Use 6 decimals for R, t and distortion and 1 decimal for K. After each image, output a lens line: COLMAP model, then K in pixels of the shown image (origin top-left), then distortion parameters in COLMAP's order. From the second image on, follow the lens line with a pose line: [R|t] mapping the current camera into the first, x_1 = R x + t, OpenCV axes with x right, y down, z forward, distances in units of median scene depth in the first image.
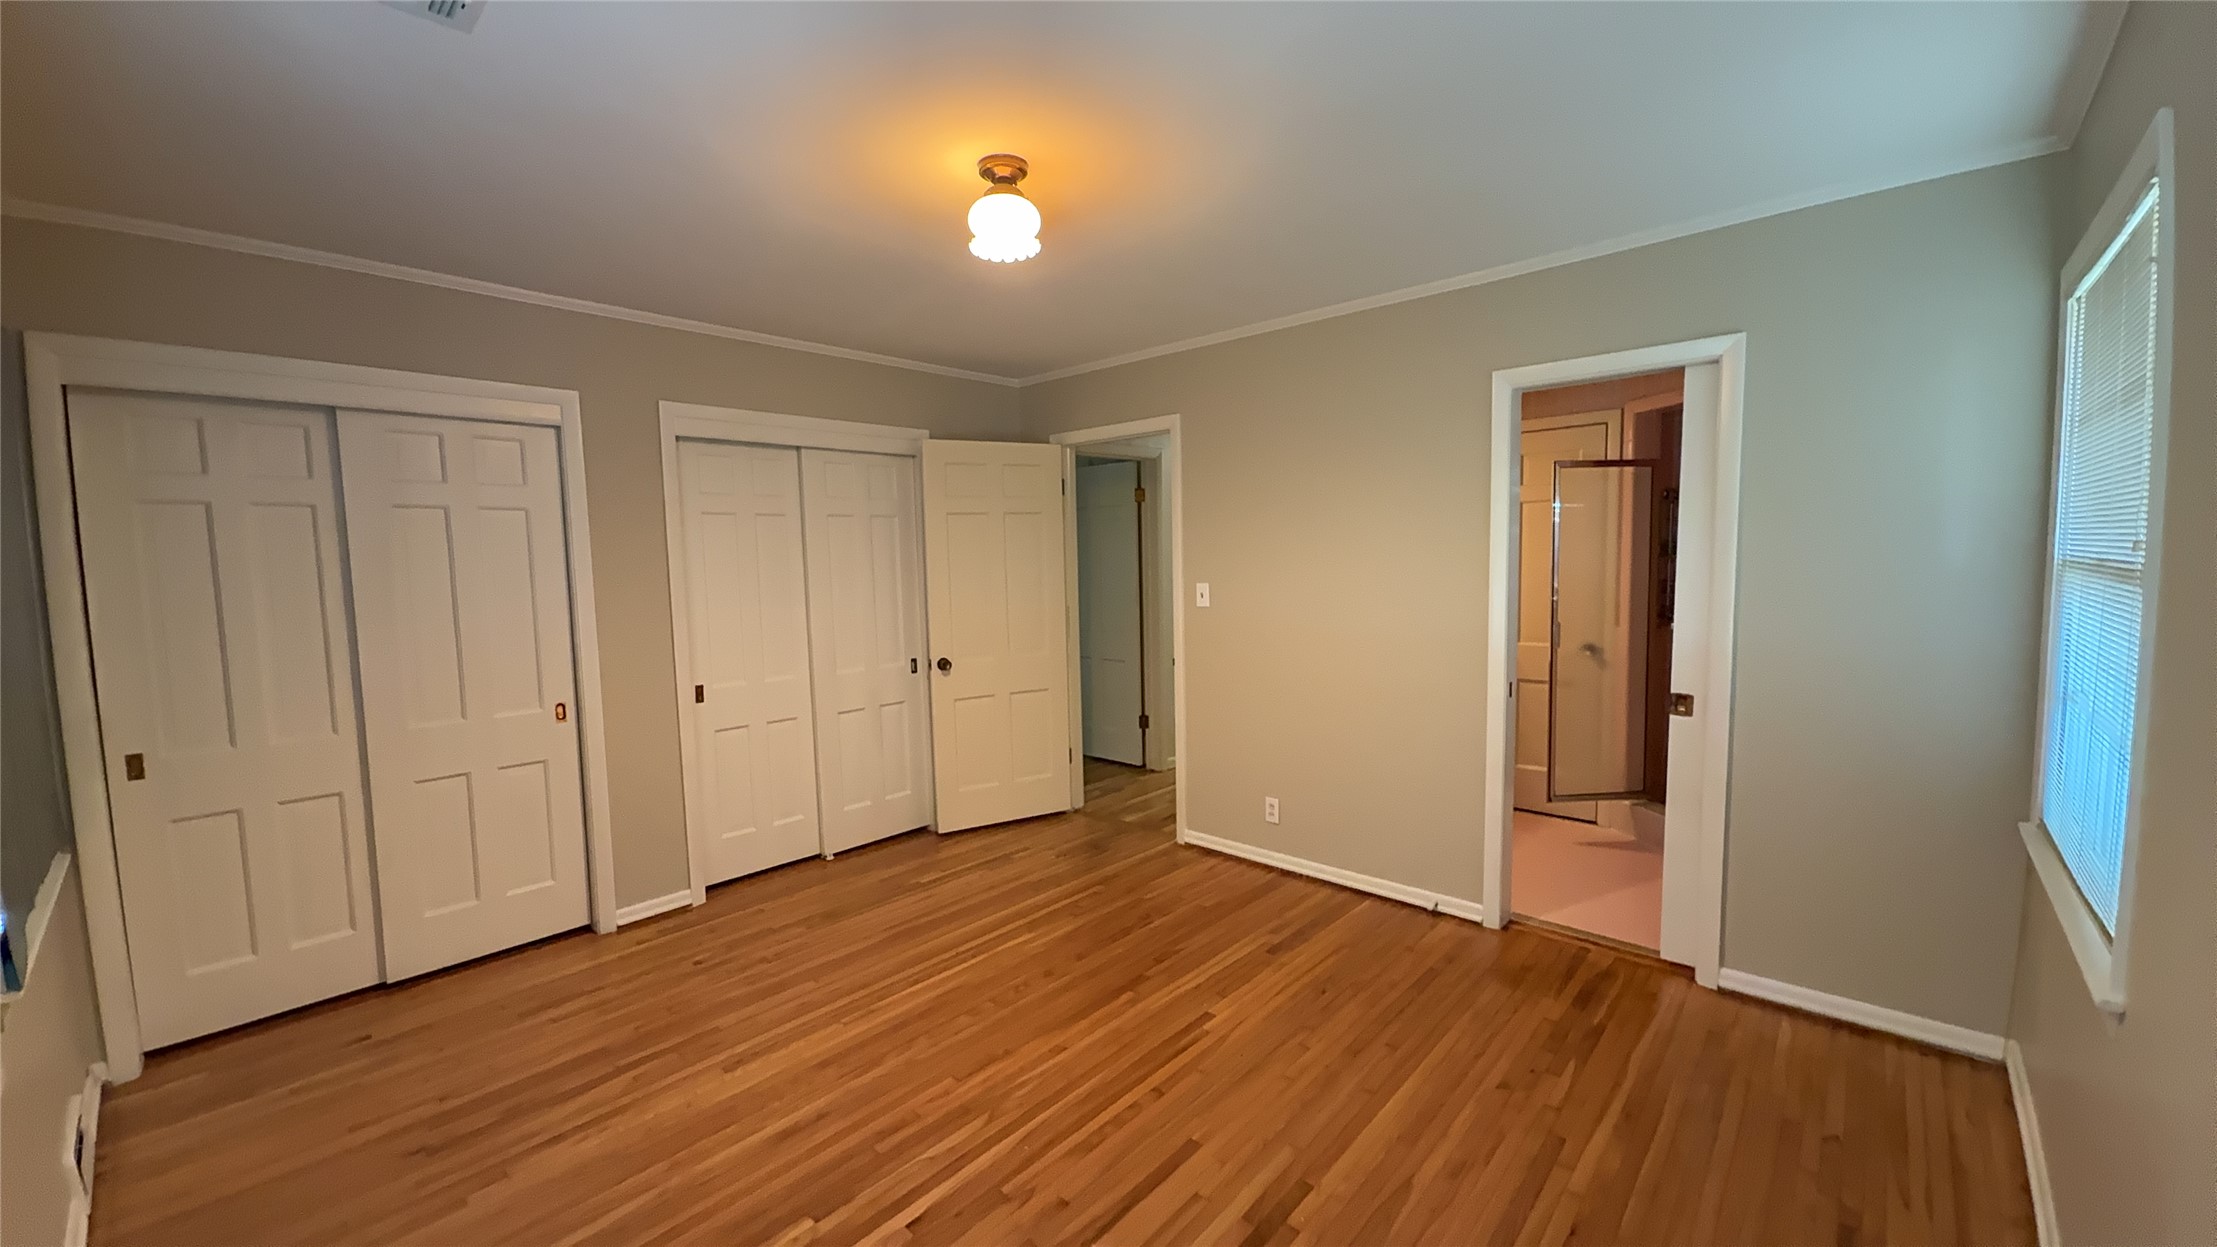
lens RADIAL K [[857.4, 0, 1108.5], [0, 857.4, 623.5], [0, 0, 1]] dist [0.000934, 0.000258]
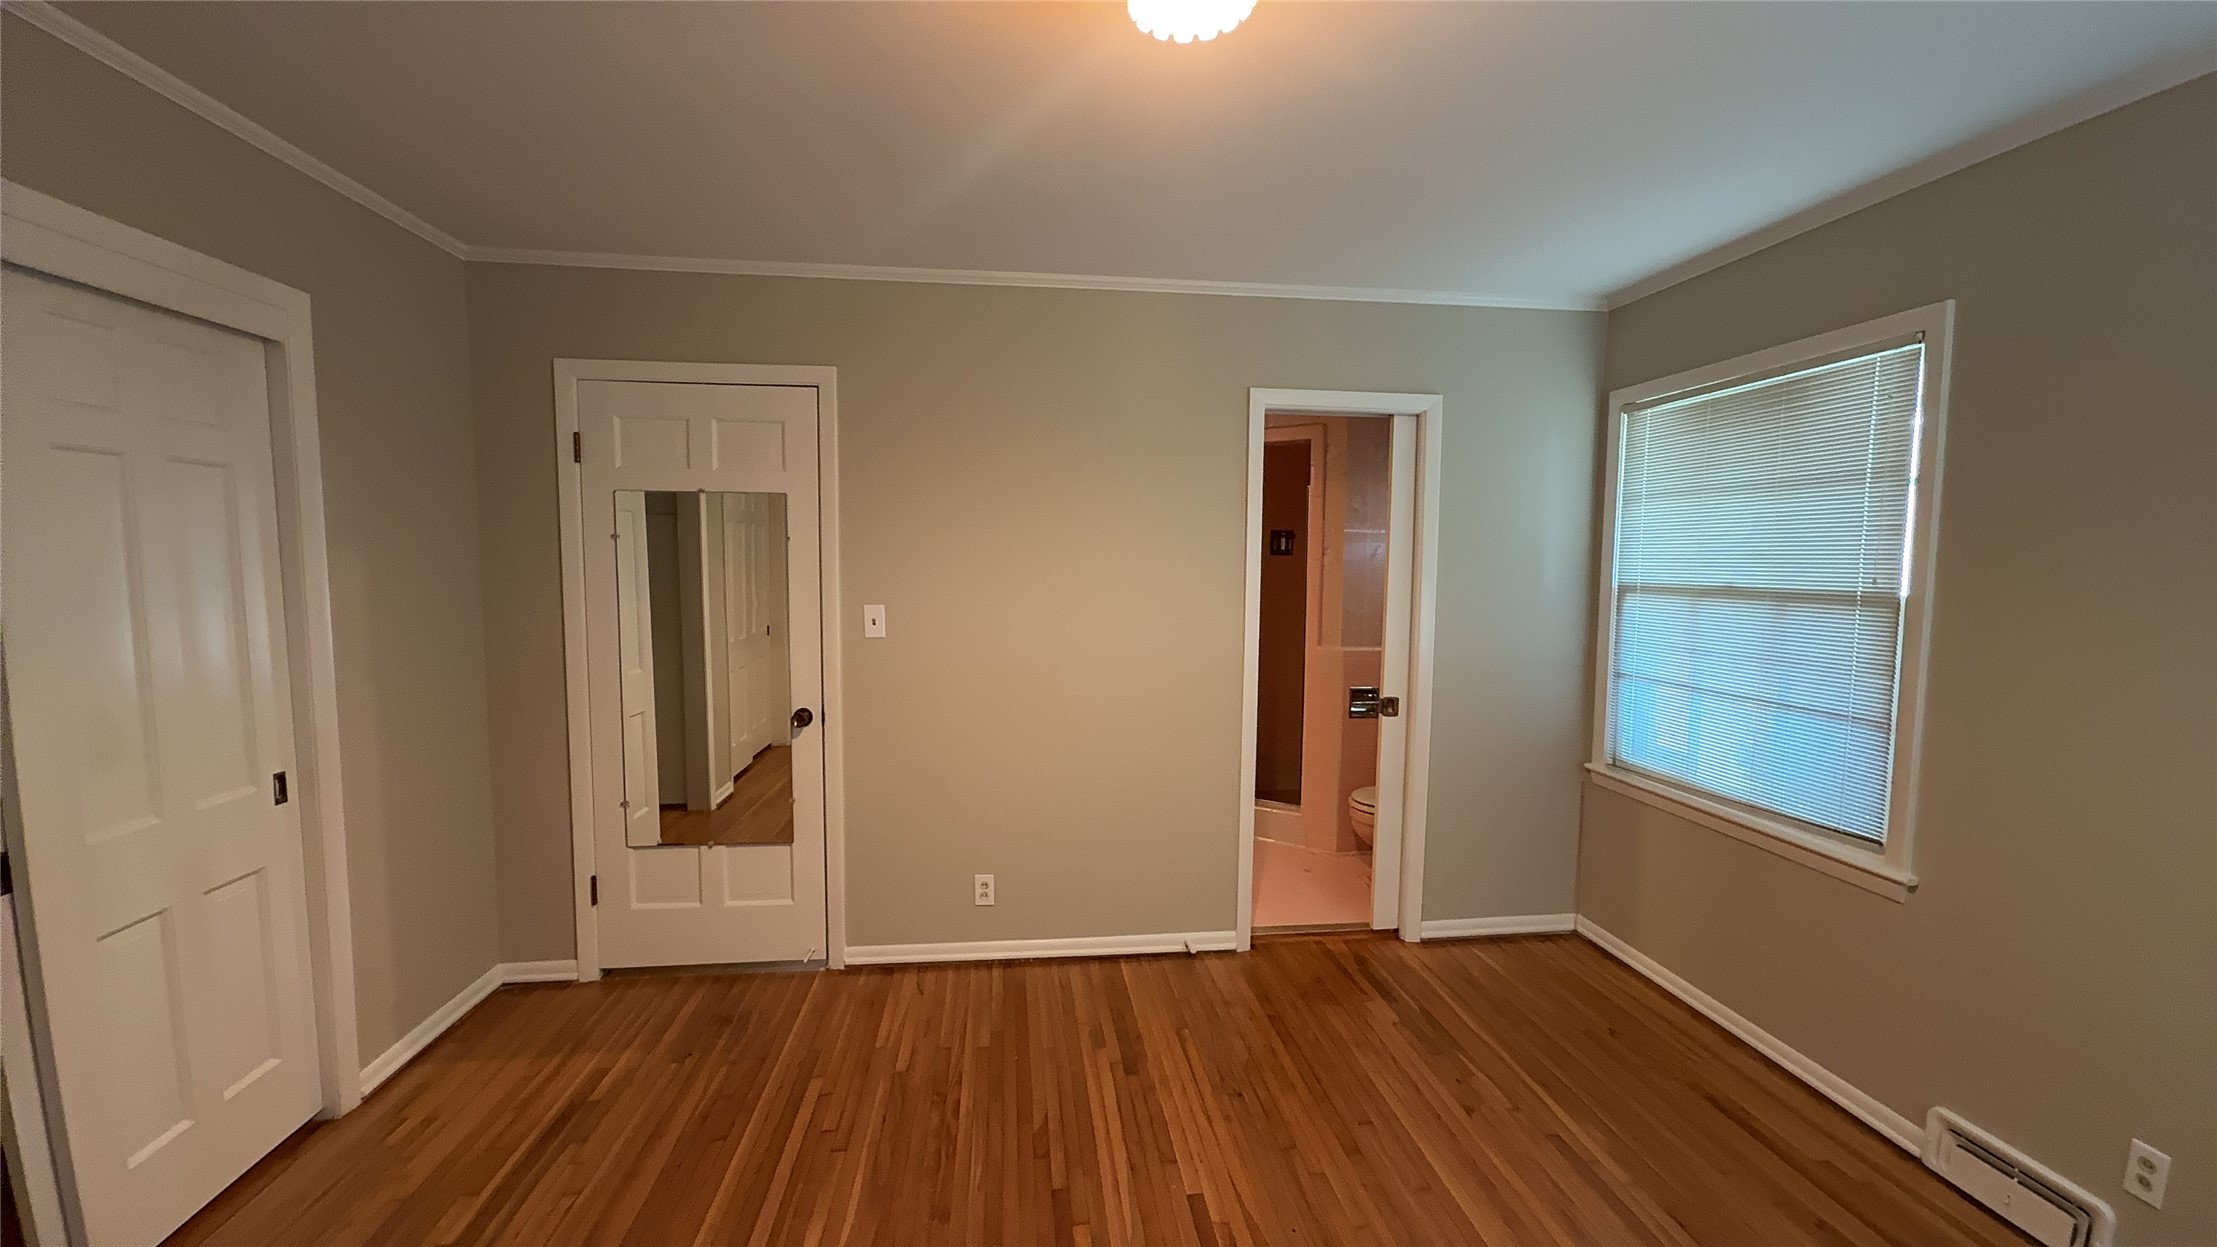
lens RADIAL K [[857.4, 0, 1108.5], [0, 857.4, 623.5], [0, 0, 1]] dist [0.000934, 0.000258]
pose [[0.647659, -0.034716, 0.761139, -0.409483], [0.039120, 0.999159, 0.012285, -0.042133], [-0.760926, 0.021819, 0.648472, 0.485620]]
